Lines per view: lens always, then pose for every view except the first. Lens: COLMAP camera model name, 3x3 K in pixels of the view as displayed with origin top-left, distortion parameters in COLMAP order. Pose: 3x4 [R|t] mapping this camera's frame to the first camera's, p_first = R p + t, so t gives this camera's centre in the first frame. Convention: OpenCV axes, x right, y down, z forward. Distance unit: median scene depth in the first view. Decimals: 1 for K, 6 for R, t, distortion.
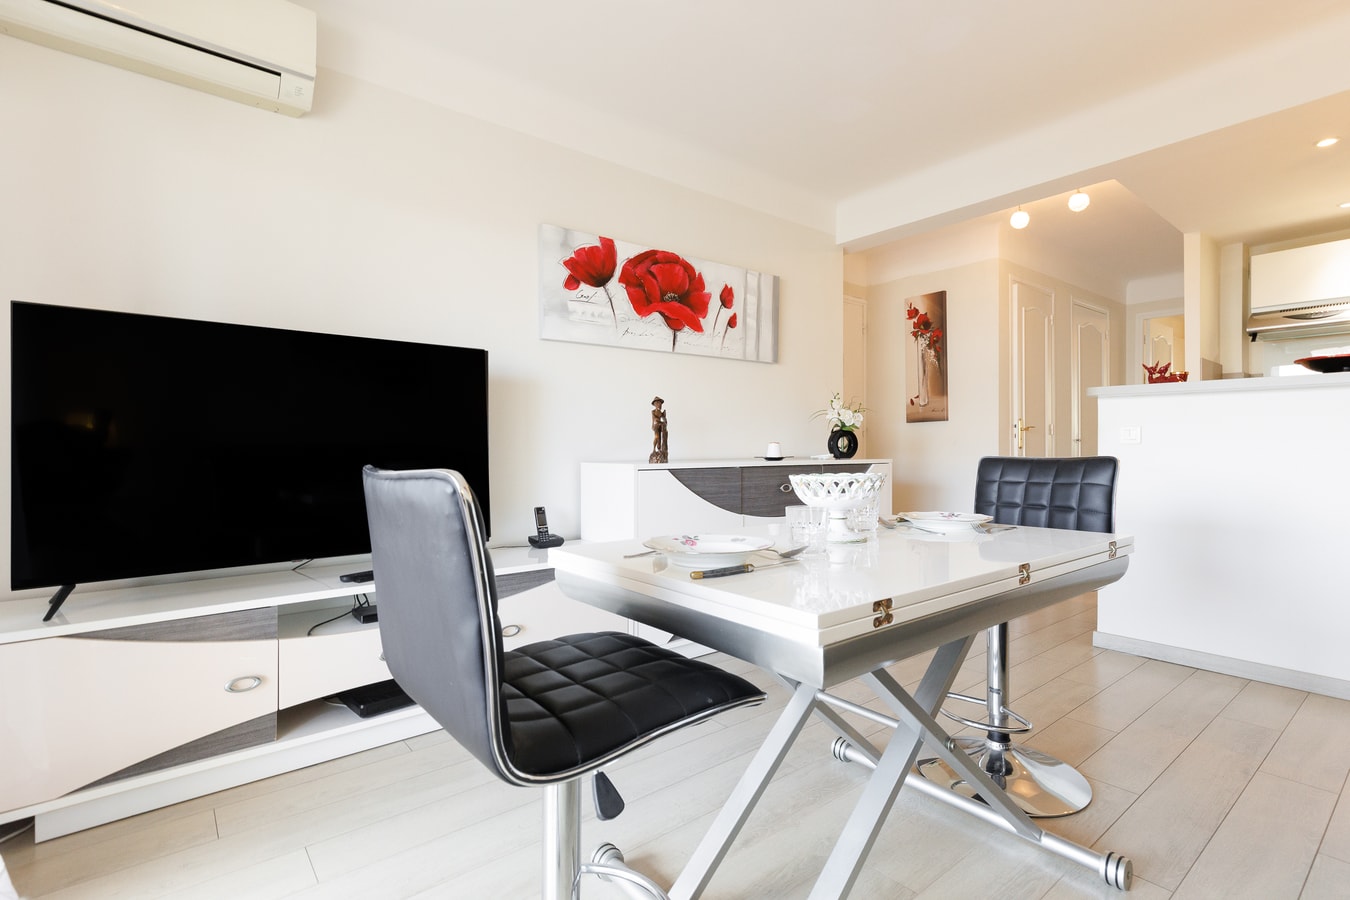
lens RADIAL K [[633.5, 0, 694.3], [0, 633.5, 448.0], [0, 0, 1]] dist [0.018108, -0.005844]
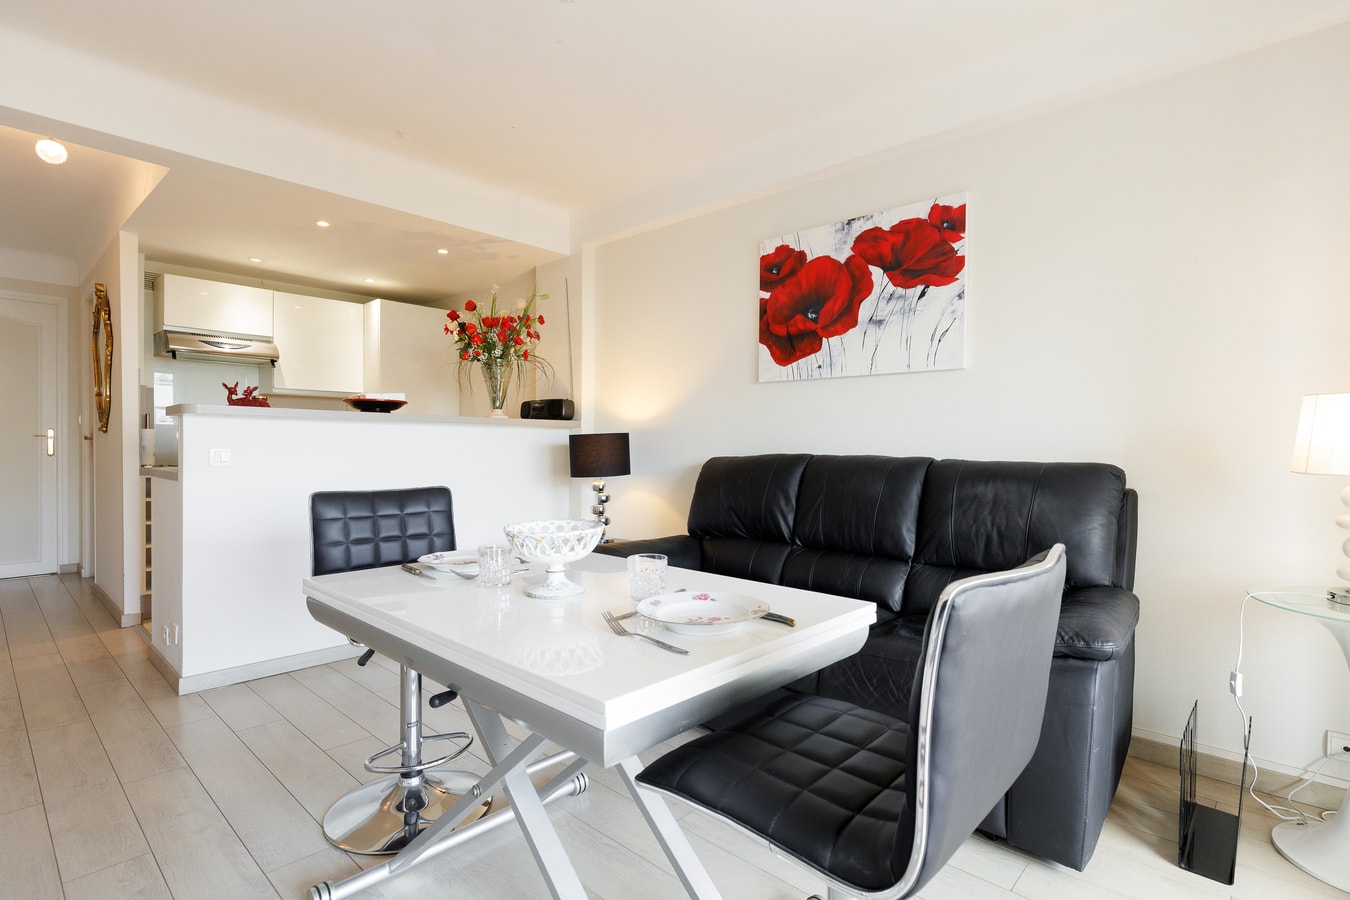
lens RADIAL K [[659.5, 0, 681.6], [0, 659.5, 450.8], [0, 0, 1]] dist [-0.000922, -0.000305]
pose [[-0.141937, -0.005289, 0.989862, -0.298465], [-0.004799, 0.999978, 0.004655, -0.028680], [-0.989864, -0.004090, -0.141959, 0.358729]]
